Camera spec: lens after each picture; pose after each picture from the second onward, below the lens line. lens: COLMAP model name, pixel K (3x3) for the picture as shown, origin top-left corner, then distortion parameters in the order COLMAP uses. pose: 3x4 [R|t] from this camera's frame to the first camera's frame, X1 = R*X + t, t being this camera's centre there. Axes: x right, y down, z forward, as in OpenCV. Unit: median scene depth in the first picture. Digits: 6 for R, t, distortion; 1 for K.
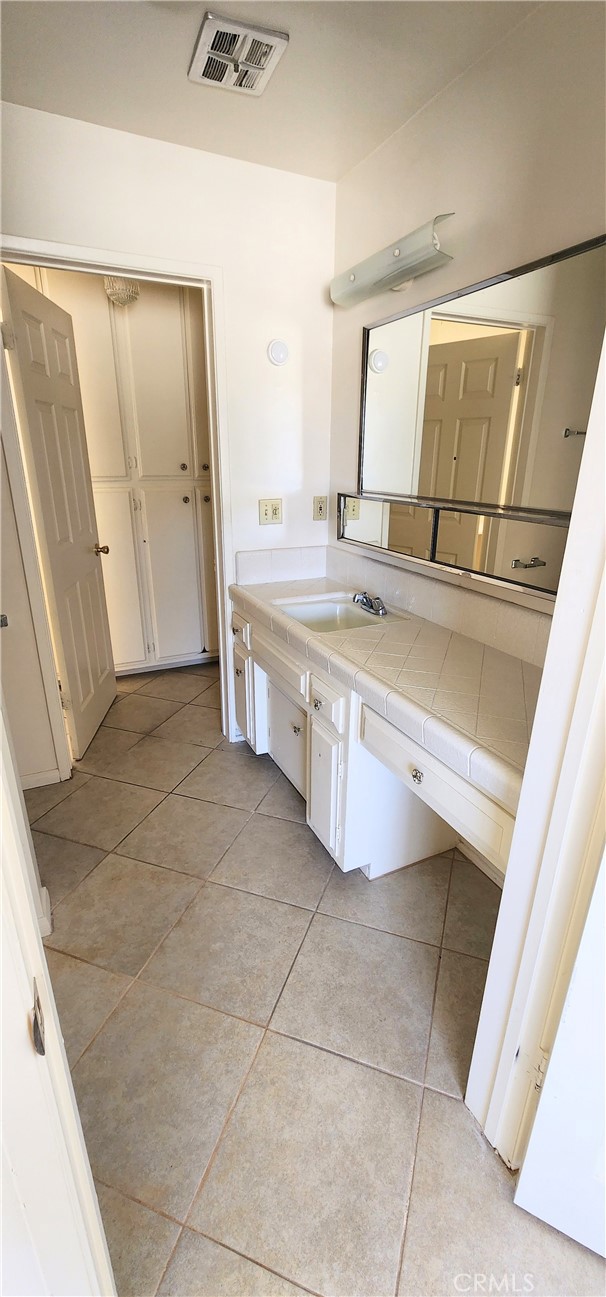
lens RADIAL K [[546.9, 0, 301.6], [0, 546.9, 652.9], [0, 0, 1]] dist [0.015271, 0.001689]
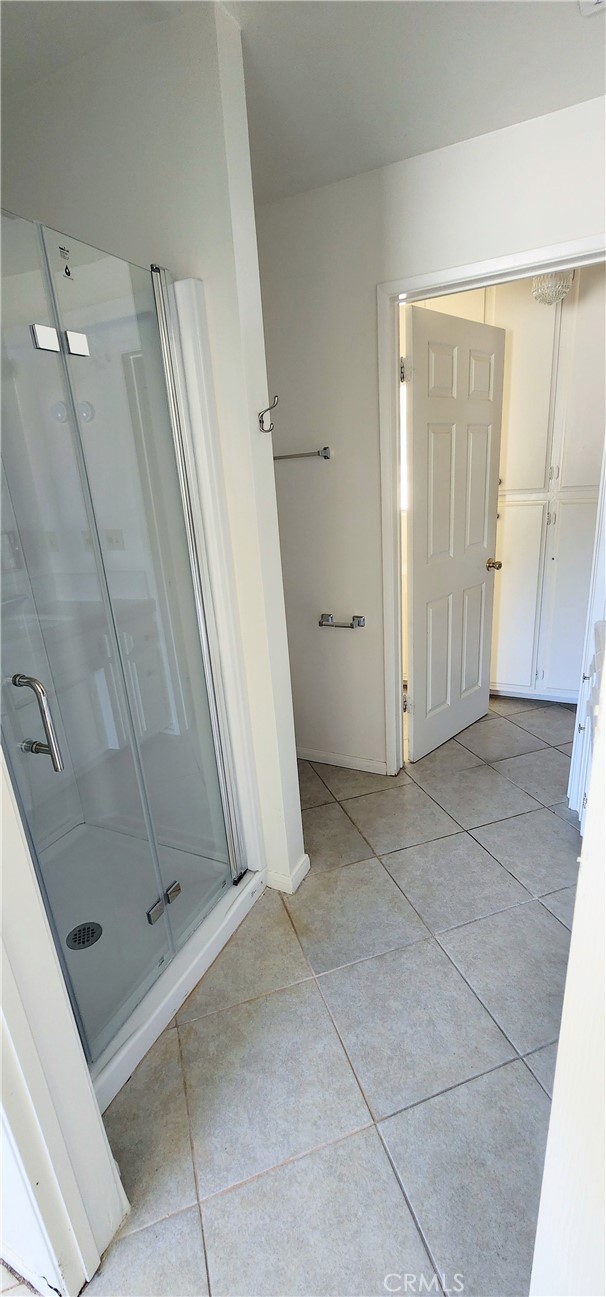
lens RADIAL K [[546.9, 0, 305.5], [0, 546.9, 650.9], [0, 0, 1]] dist [0.015271, 0.001689]
pose [[0.618647, 0.199085, -0.760027, 0.300808], [-0.205971, 0.974625, 0.087642, -0.084715], [0.758190, 0.102324, 0.643955, 0.205921]]
